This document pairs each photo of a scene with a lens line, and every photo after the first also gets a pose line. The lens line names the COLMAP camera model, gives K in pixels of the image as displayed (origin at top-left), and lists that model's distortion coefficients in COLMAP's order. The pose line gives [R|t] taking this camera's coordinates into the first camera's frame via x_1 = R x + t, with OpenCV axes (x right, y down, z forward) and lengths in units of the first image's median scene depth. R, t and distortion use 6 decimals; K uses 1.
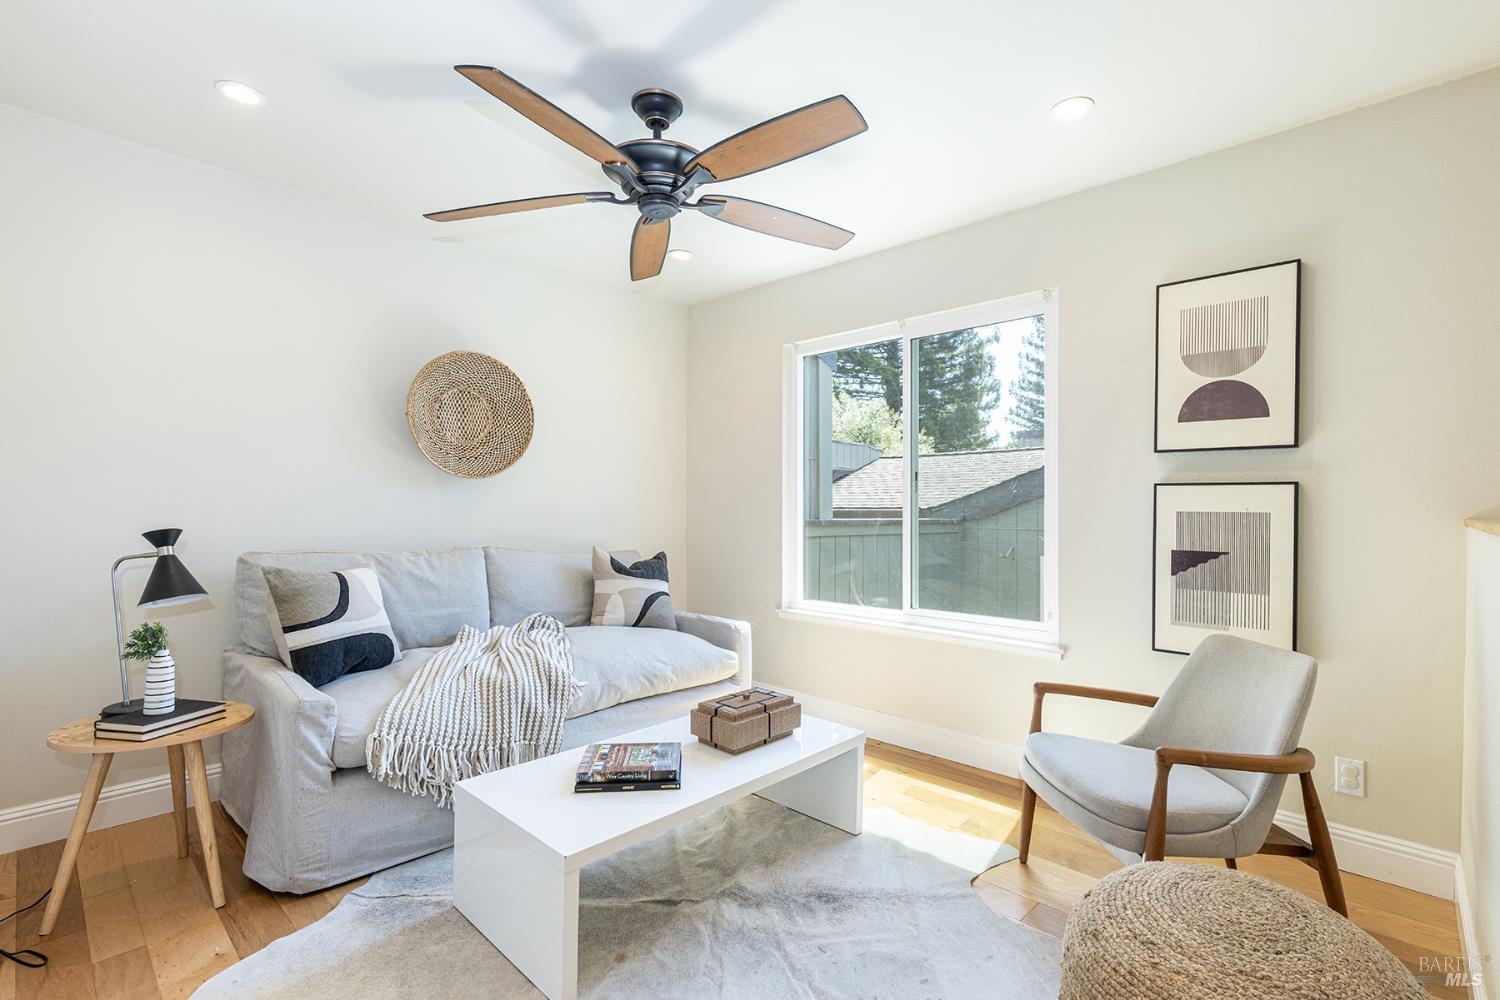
lens RADIAL K [[671.5, 0, 750.8], [0, 671.5, 513.1], [0, 0, 1]] dist [0.003940, -0.000775]
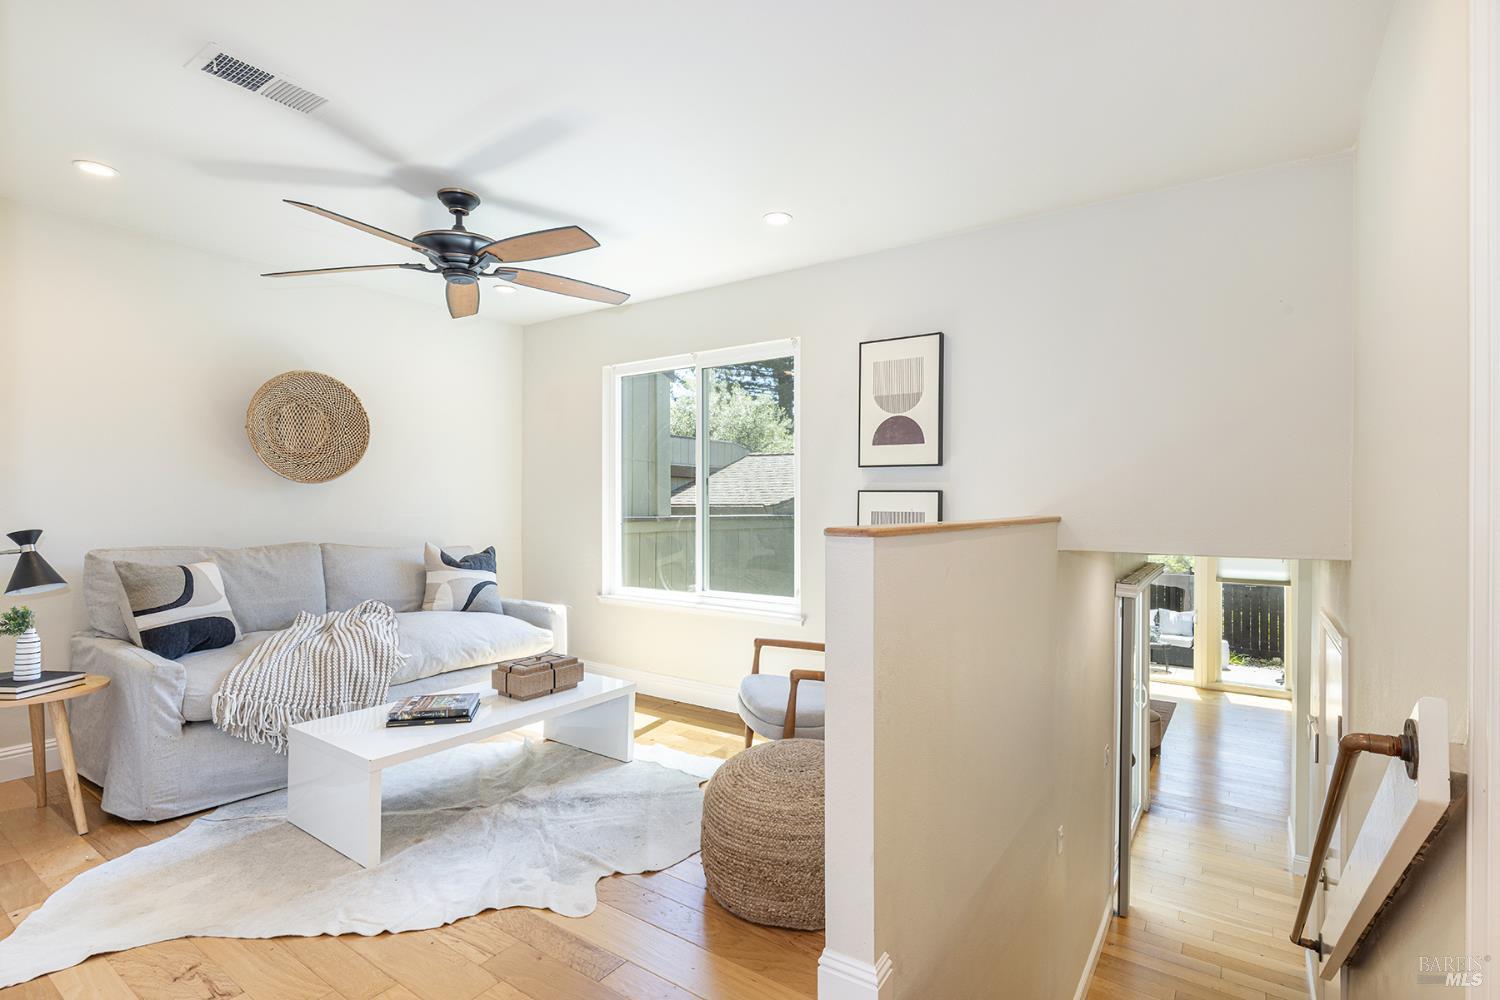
lens RADIAL K [[701.8, 0, 751.3], [0, 701.8, 506.7], [0, 0, 1]] dist [-0.004918, 0.001522]
pose [[0.988533, -0.002665, 0.150979, 0.202241], [0.002905, 0.999995, -0.001368, -0.011632], [-0.150975, 0.001791, 0.988536, -0.395577]]
